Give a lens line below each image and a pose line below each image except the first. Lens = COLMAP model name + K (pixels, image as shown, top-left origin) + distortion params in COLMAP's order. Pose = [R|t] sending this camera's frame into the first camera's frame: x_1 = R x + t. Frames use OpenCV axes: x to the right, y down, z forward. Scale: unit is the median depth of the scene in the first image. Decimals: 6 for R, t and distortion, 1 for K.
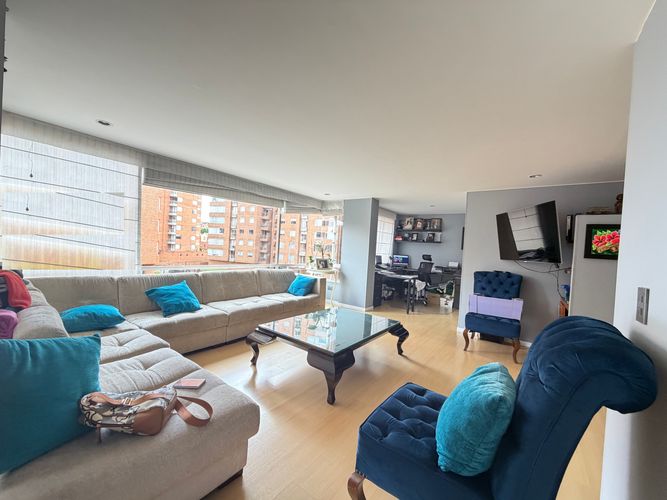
lens RADIAL K [[264.0, 0, 331.5], [0, 264.0, 252.0], [0, 0, 1]] dist [0.003205, 0.000429]
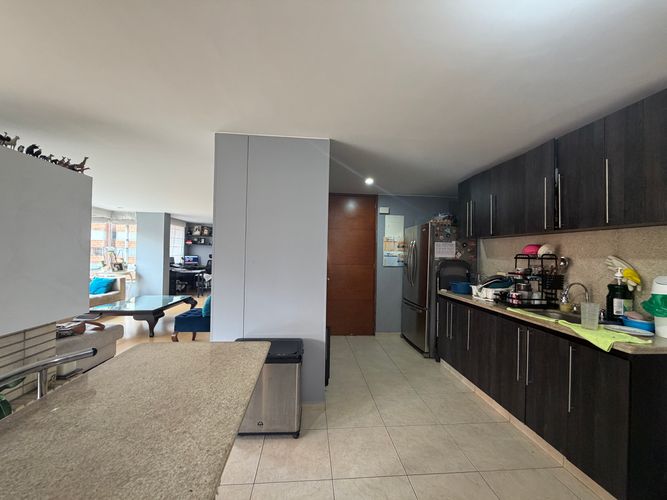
lens RADIAL K [[264.0, 0, 330.1], [0, 264.0, 251.5], [0, 0, 1]] dist [0.003205, 0.000429]
pose [[0.742672, -0.040661, 0.668419, -0.107220], [0.037085, 0.999120, 0.019574, -0.009719], [-0.668627, 0.010252, 0.743527, -0.461987]]
